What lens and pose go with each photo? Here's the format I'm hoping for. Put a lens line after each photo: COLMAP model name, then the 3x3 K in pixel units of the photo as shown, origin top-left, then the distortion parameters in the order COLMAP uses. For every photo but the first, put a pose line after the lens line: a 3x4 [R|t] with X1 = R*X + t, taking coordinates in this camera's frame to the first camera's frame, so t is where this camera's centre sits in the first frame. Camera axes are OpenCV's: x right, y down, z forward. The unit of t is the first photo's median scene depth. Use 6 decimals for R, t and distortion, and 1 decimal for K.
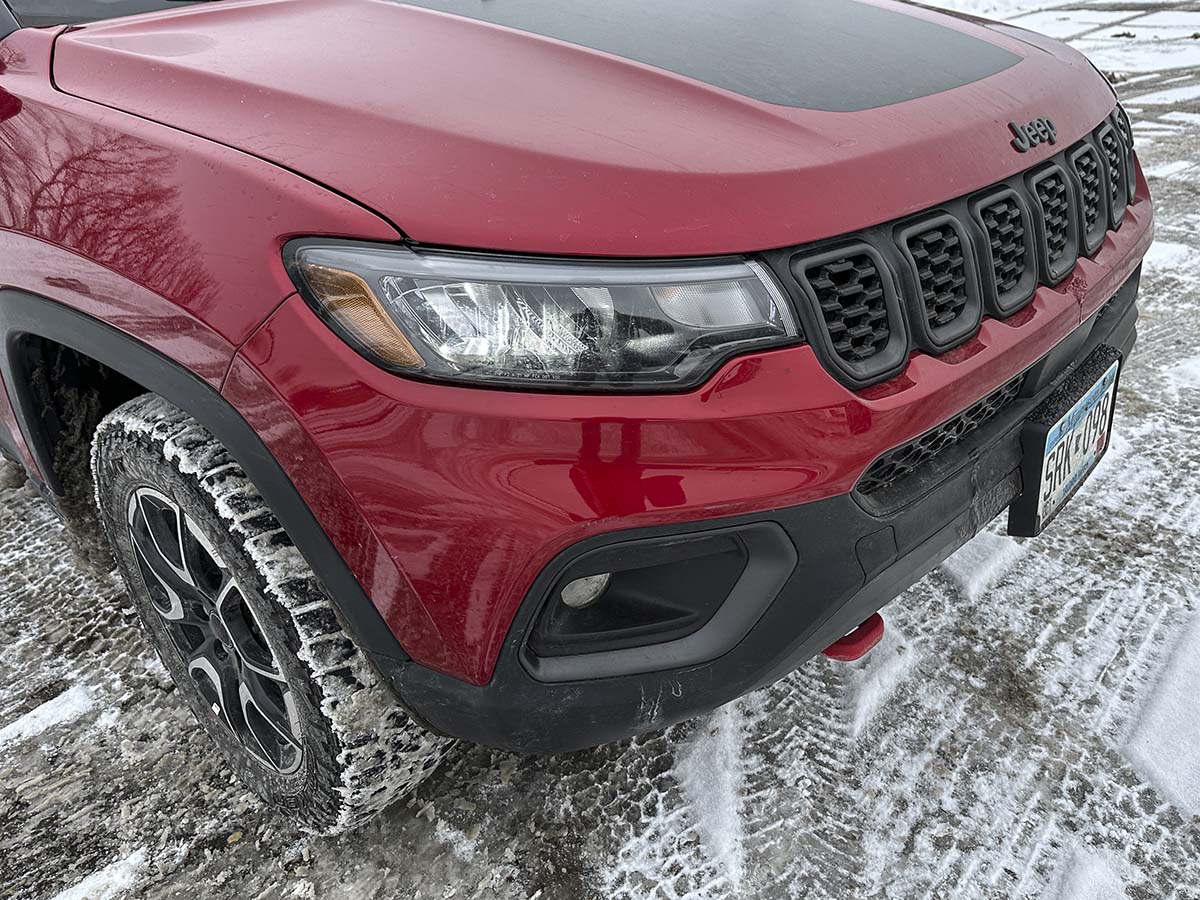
lens RADIAL K [[855.3, 0, 600.0], [0, 855.3, 445.6], [0, 0, 1]] dist [0.028022, -0.036614]
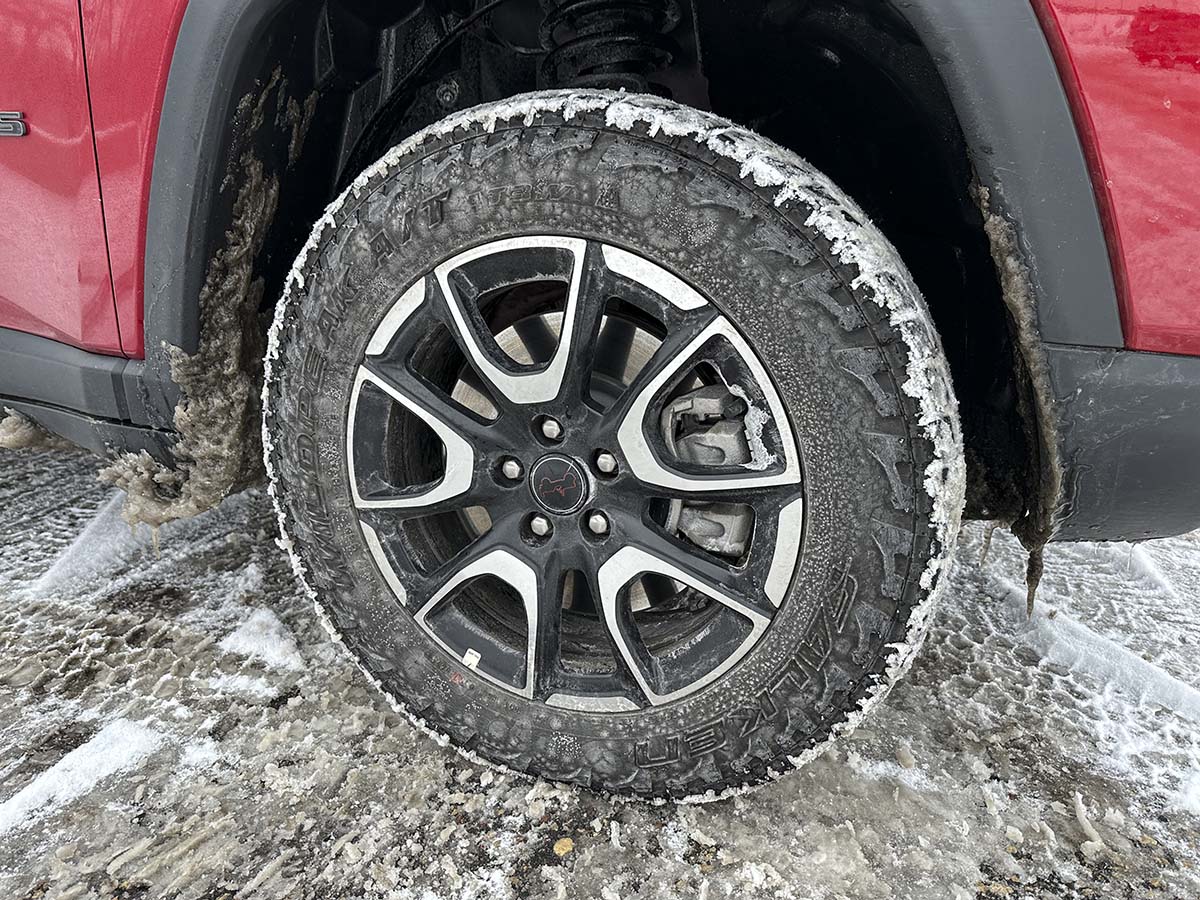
lens RADIAL K [[797.0, 0, 548.2], [0, 797.0, 440.5], [0, 0, 1]] dist [-0.002830, 0.001073]
pose [[0.950391, -0.049225, 0.307138, -0.571867], [0.109183, 0.977365, -0.181209, 0.262263], [-0.291266, 0.205754, 0.934254, 0.393330]]
